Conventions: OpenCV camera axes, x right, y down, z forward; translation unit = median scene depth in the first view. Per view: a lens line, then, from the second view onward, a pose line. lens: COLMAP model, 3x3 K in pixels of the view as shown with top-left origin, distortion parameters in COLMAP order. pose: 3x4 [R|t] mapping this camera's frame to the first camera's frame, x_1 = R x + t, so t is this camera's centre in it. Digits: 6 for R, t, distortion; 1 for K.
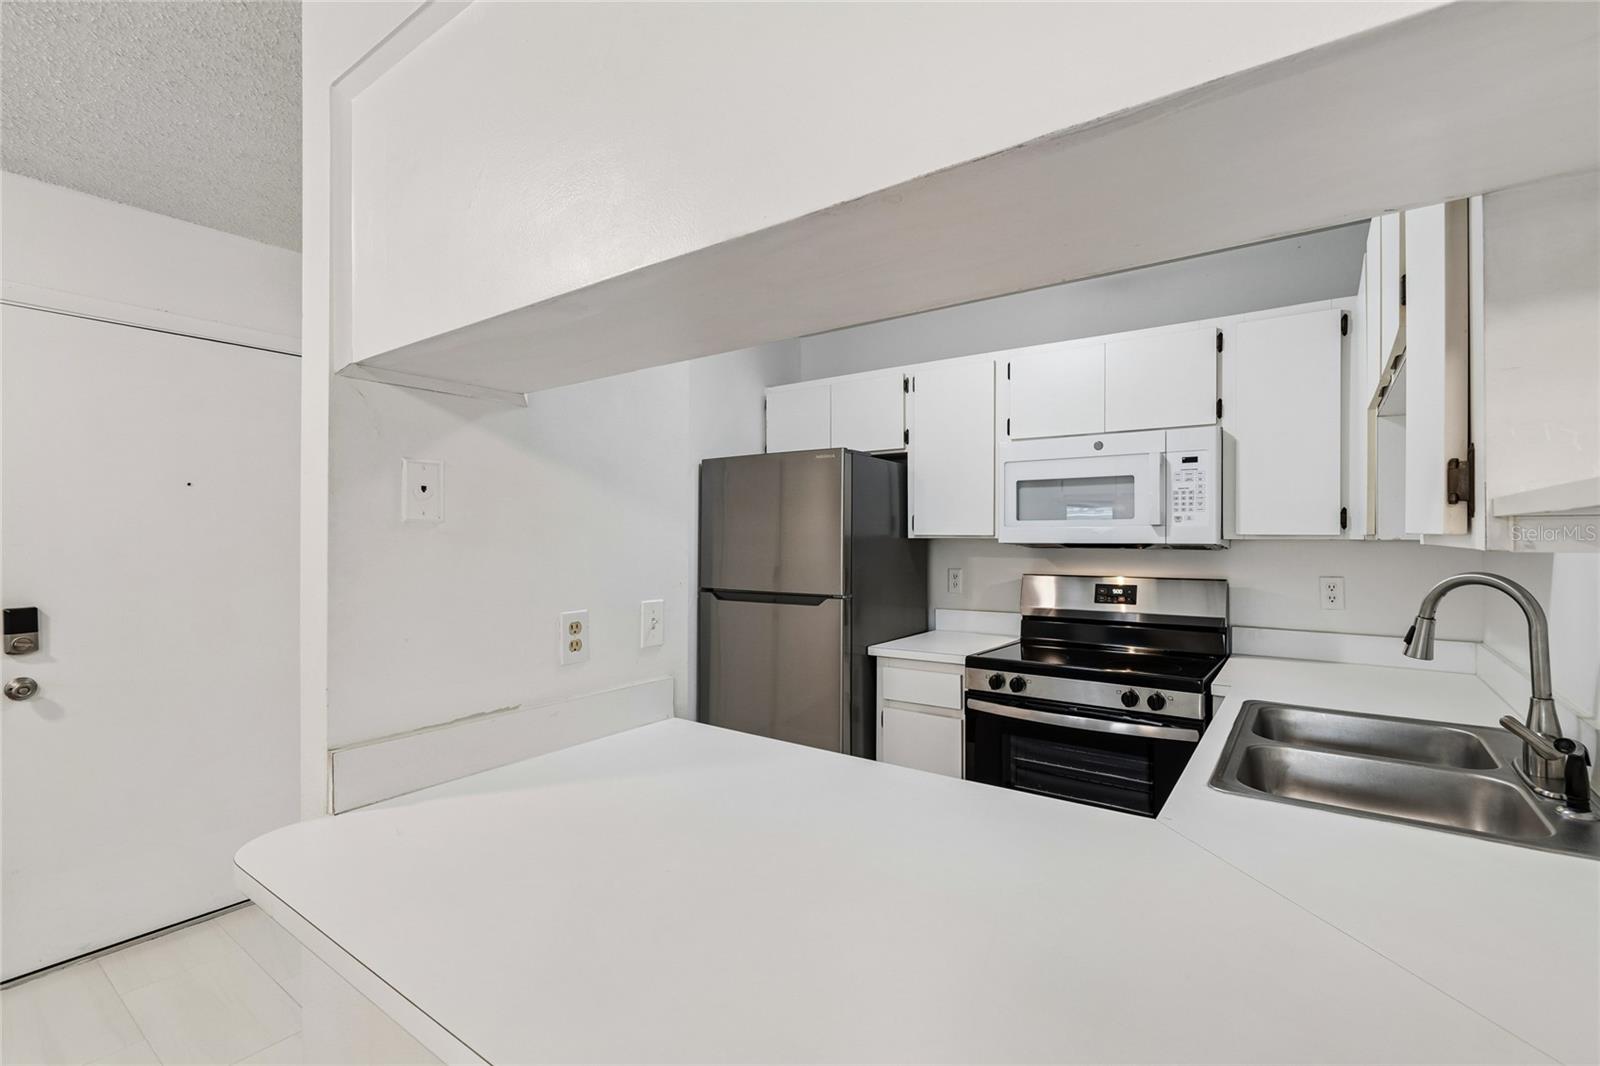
lens RADIAL K [[708.5, 0, 802.7], [0, 708.5, 533.7], [0, 0, 1]] dist [0.008141, -0.002600]
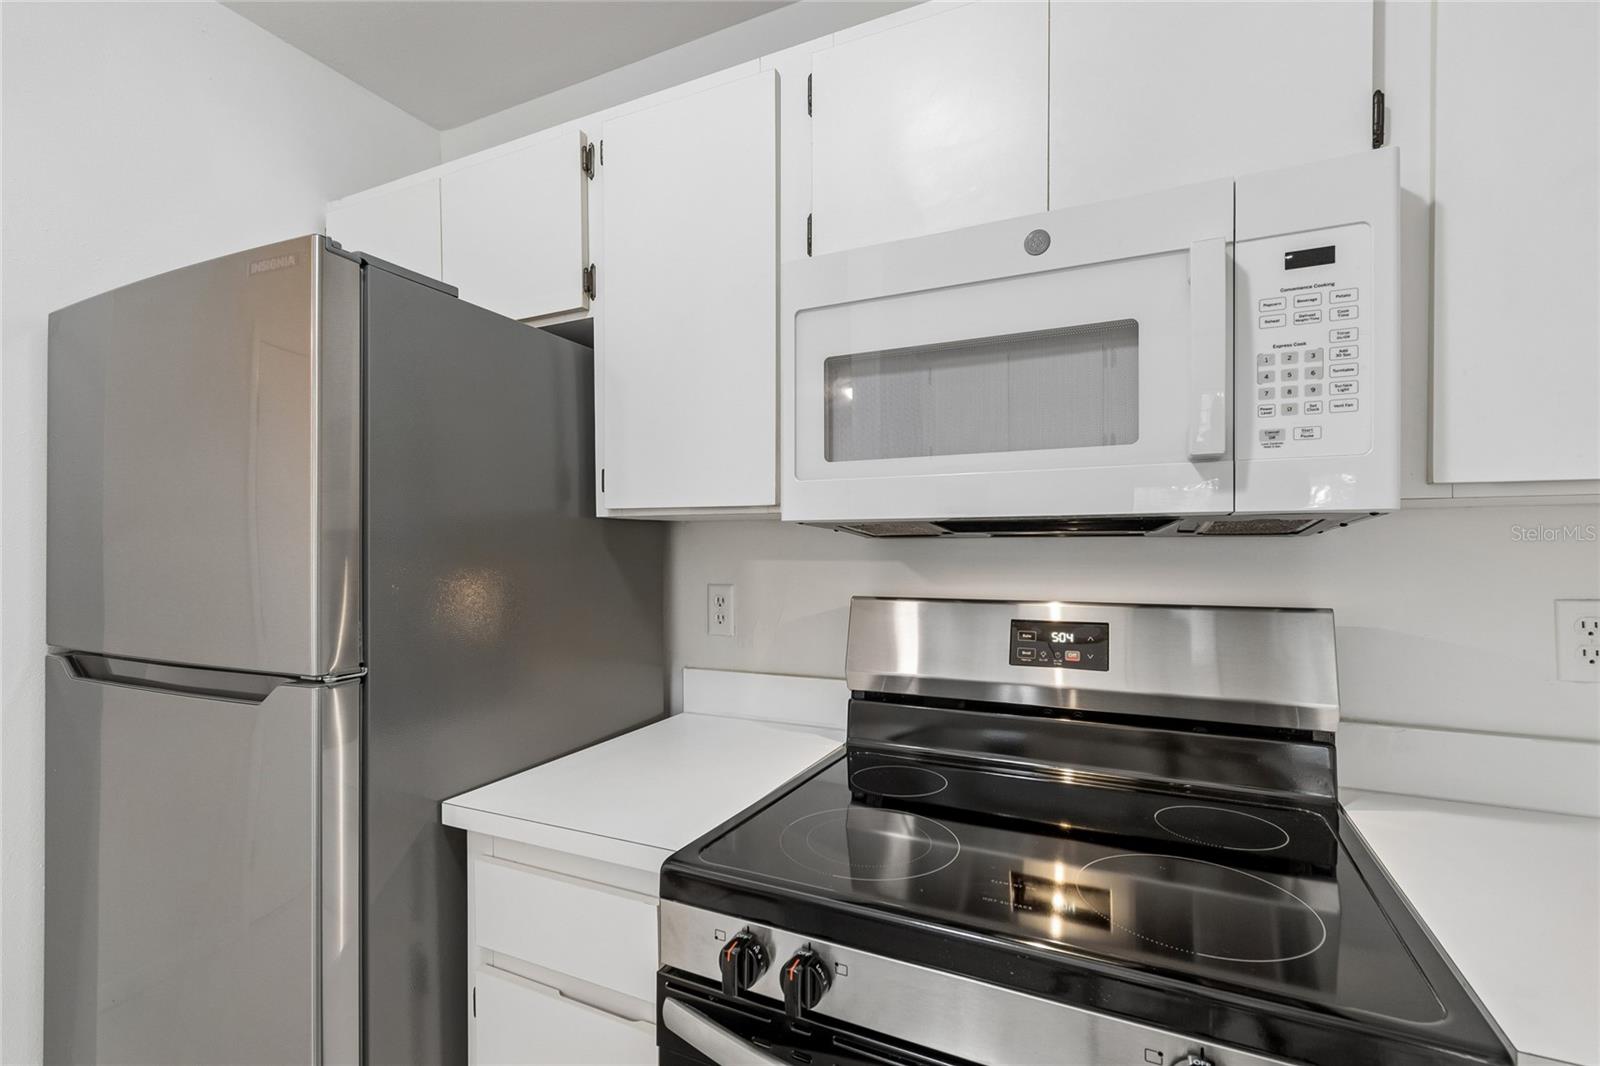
lens RADIAL K [[708.5, 0, 798.8], [0, 708.5, 548.5], [0, 0, 1]] dist [0.008141, -0.002600]
pose [[0.984561, -0.006889, 0.174907, 0.237349], [0.004754, 0.999909, 0.012621, 0.024749], [-0.174978, -0.011595, 0.984504, 0.673077]]
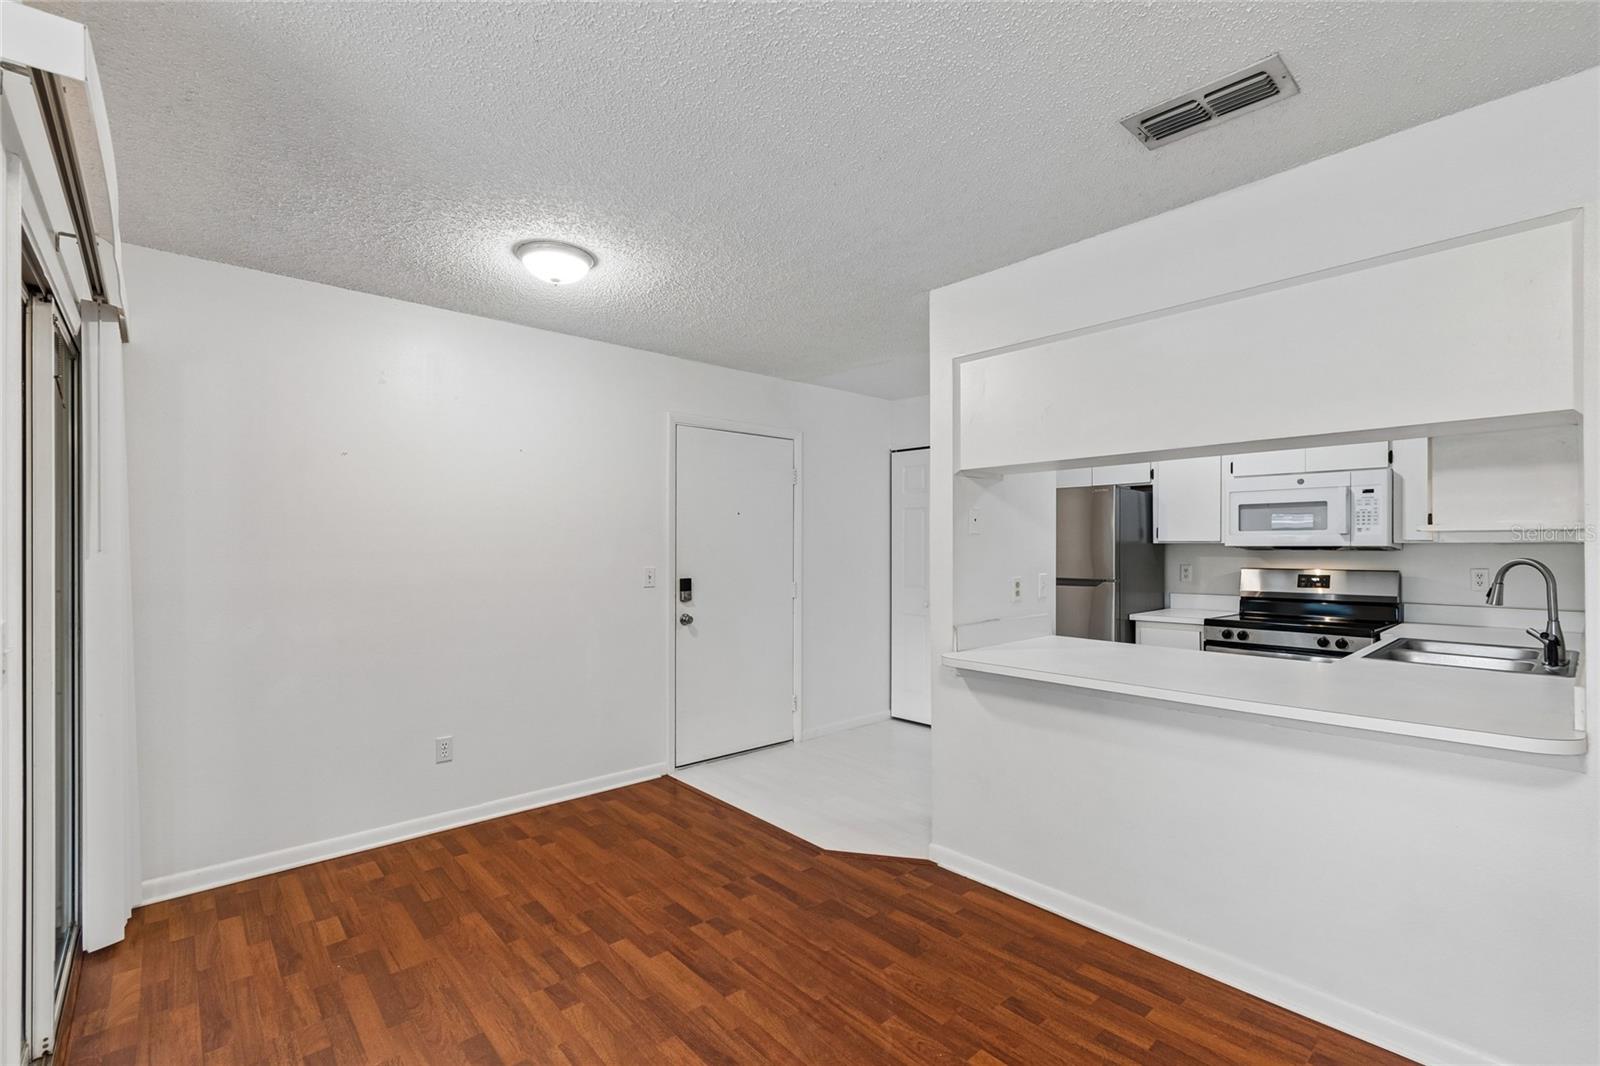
lens RADIAL K [[708.5, 0, 802.8], [0, 708.5, 543.8], [0, 0, 1]] dist [0.008141, -0.002600]
pose [[0.977916, -0.001157, -0.208994, -0.307672], [0.001403, 0.999998, 0.001028, 0.005839], [0.208993, -0.001299, 0.977916, -0.711684]]
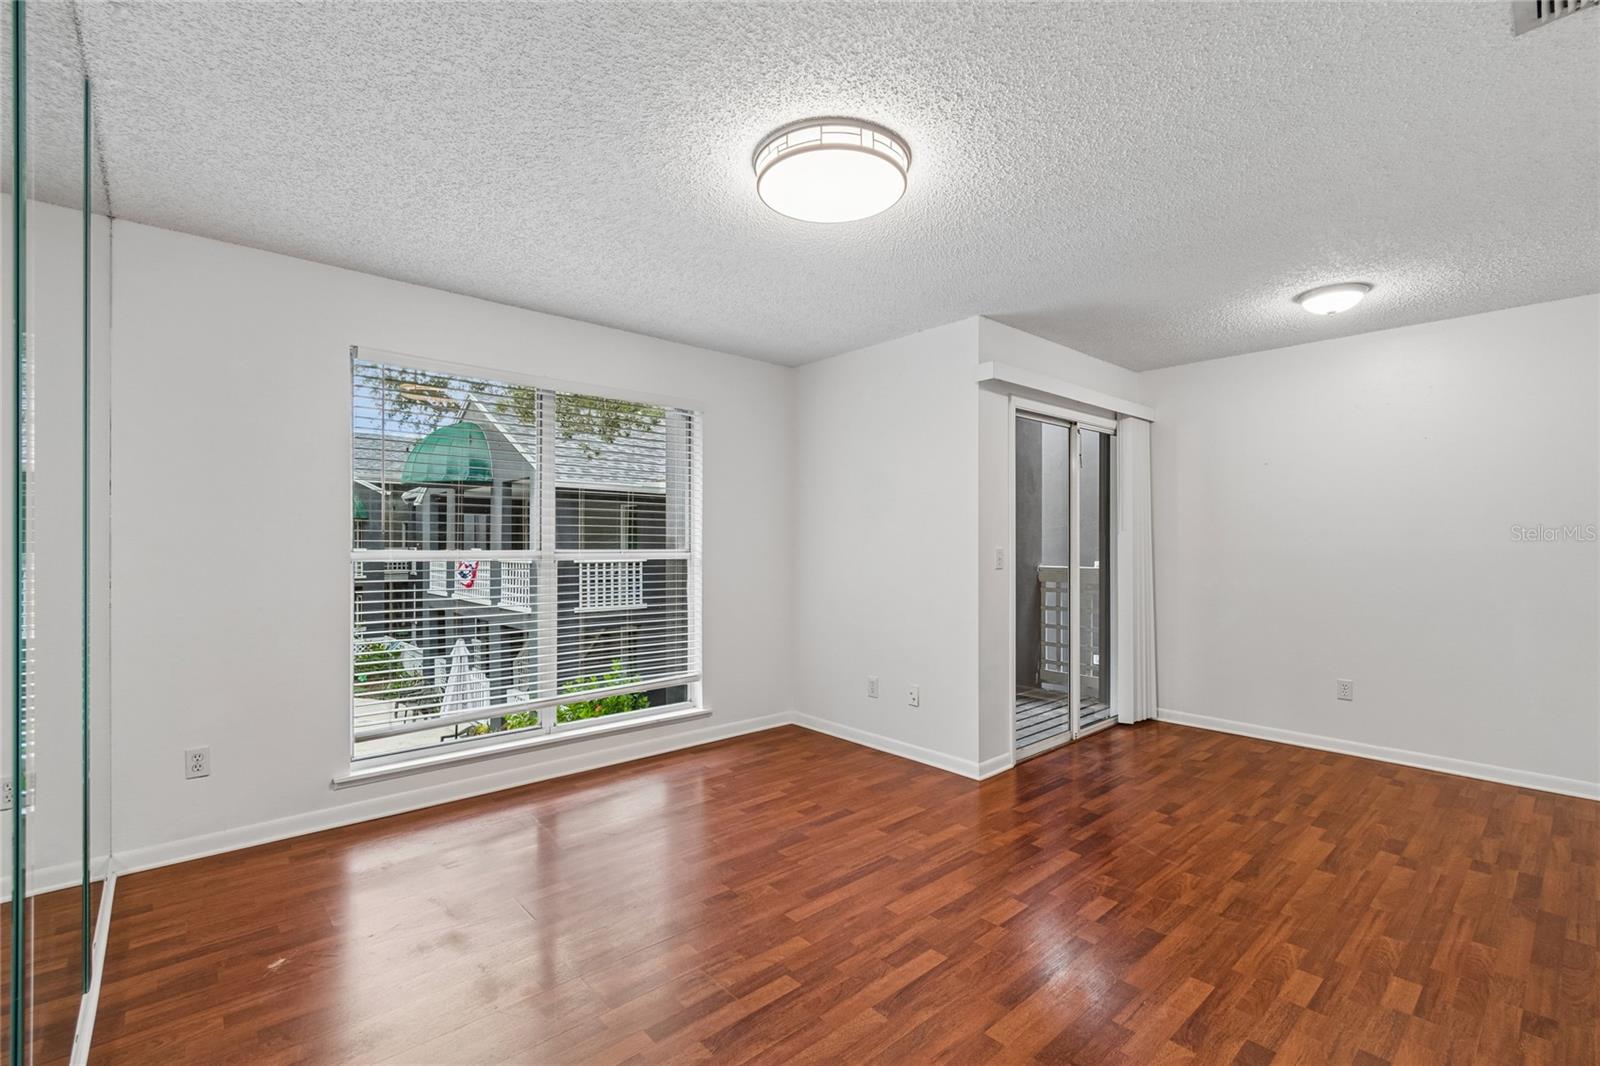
lens RADIAL K [[708.5, 0, 803.1], [0, 708.5, 548.1], [0, 0, 1]] dist [0.008141, -0.002600]
pose [[-0.205592, 0.007823, -0.978606, 0.618876], [0.000107, 0.999968, 0.007972, 0.045905], [0.978638, 0.001534, -0.205587, -0.456036]]
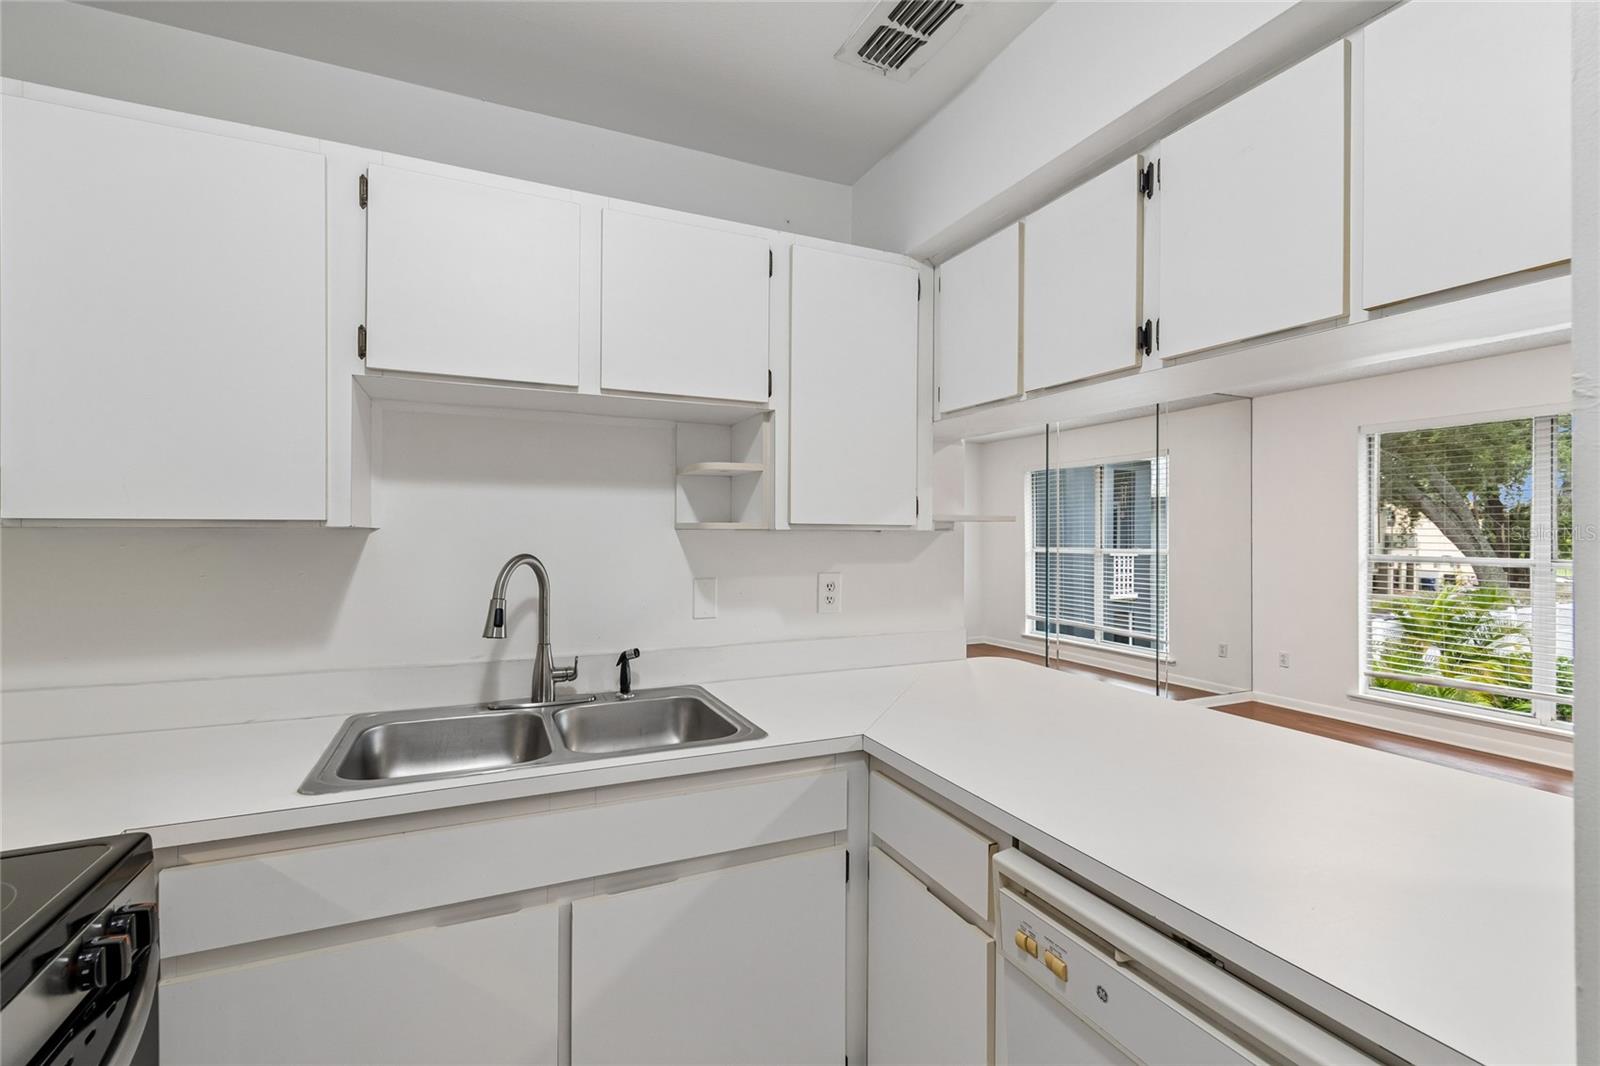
lens RADIAL K [[708.5, 0, 802.7], [0, 708.5, 527.1], [0, 0, 1]] dist [0.008141, -0.002600]
pose [[-0.874263, 0.000836, 0.485452, -0.026570], [-0.004199, 0.999948, -0.009284, 0.010375], [-0.485435, -0.010155, -0.874214, 0.997467]]
